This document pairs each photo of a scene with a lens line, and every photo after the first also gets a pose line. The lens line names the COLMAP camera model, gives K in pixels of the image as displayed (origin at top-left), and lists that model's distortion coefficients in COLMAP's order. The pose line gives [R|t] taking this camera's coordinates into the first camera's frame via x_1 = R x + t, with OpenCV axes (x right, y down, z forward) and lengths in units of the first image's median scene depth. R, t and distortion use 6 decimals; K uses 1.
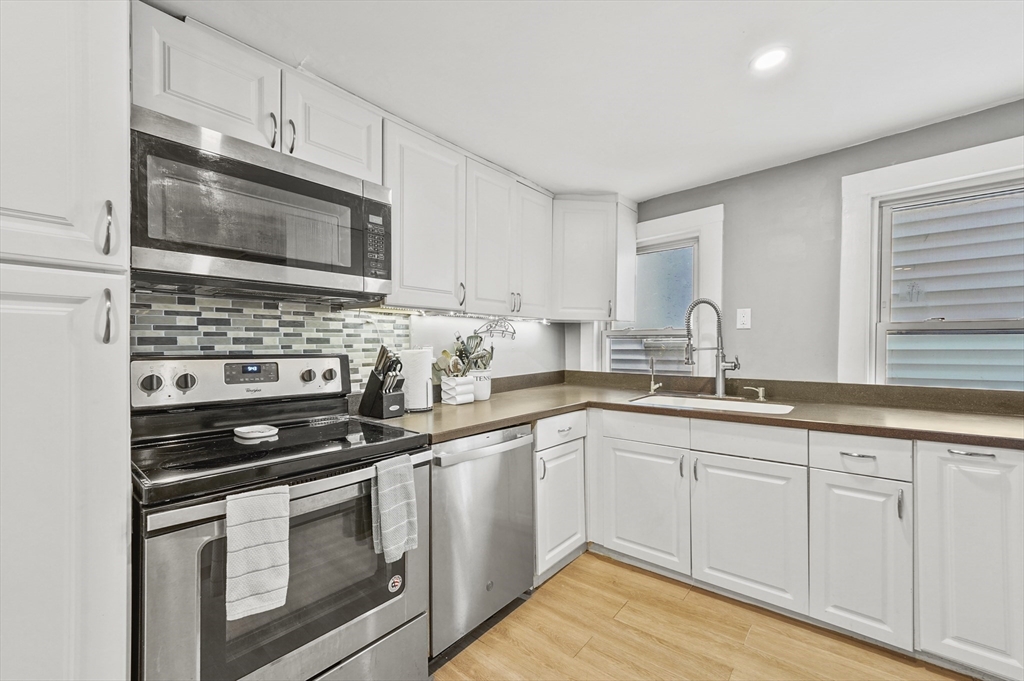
lens RADIAL K [[418.7, 0, 514.9], [0, 418.7, 346.3], [0, 0, 1]] dist [0.006942, -0.000526]
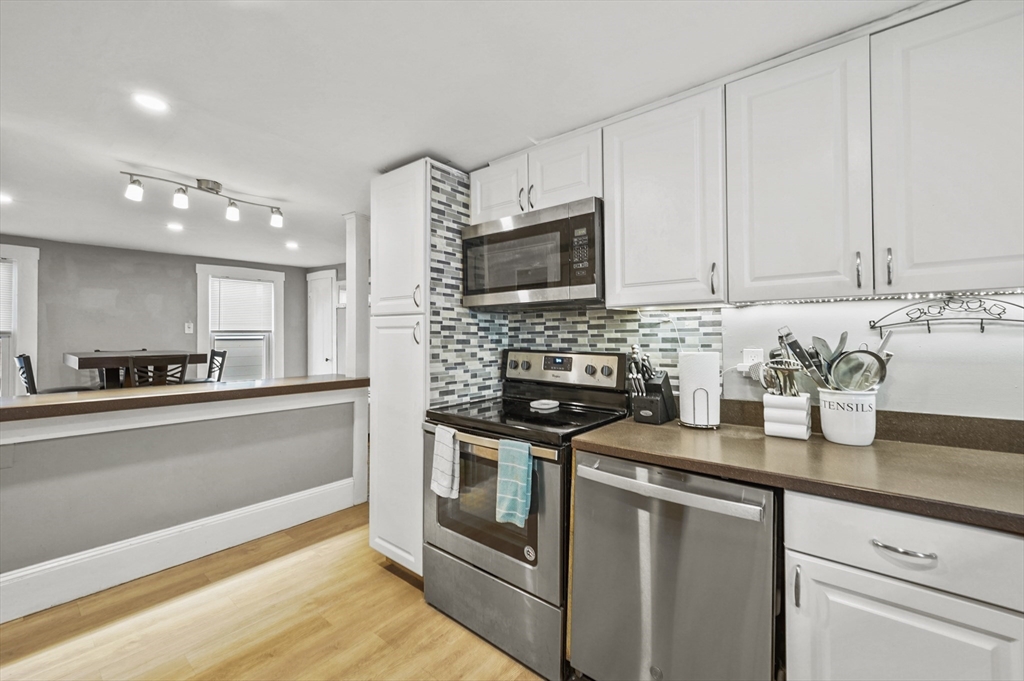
lens RADIAL K [[418.7, 0, 507.8], [0, 418.7, 328.5], [0, 0, 1]] dist [0.006942, -0.000526]
pose [[0.011458, -0.015144, -0.999820, 0.610346], [-0.000255, 0.999885, -0.015148, -0.026048], [0.999934, 0.000429, 0.011453, 0.641548]]
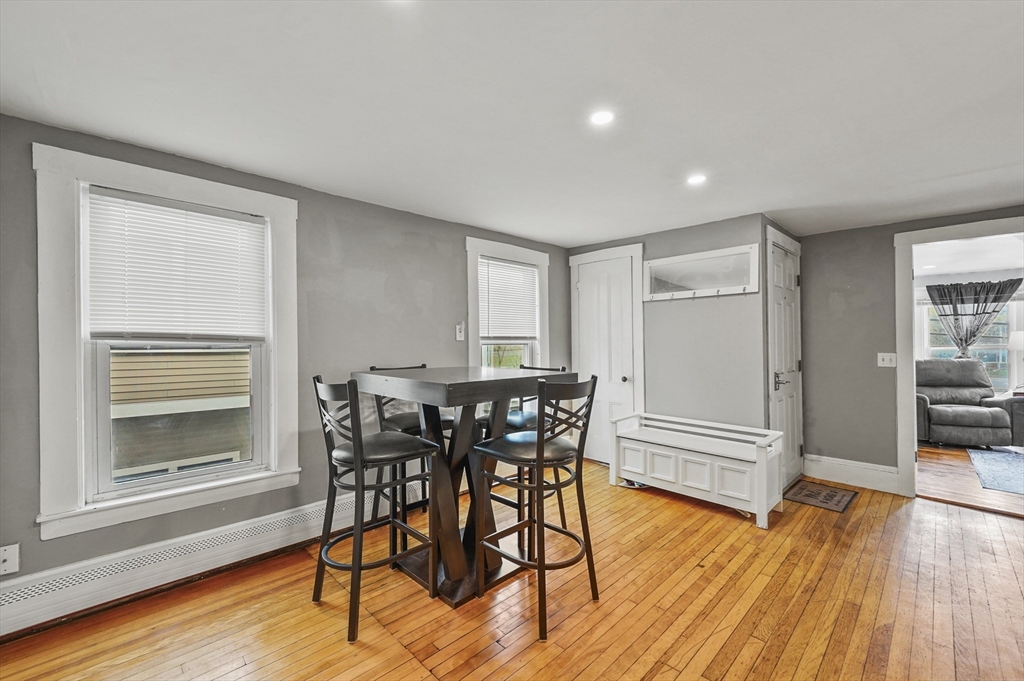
lens RADIAL K [[418.7, 0, 511.7], [0, 418.7, 347.3], [0, 0, 1]] dist [0.006942, -0.000526]
pose [[-0.108590, 0.002070, -0.994084, -0.327090], [0.008543, 0.999963, 0.001149, -0.007561], [0.994050, -0.008368, -0.108604, -0.906332]]
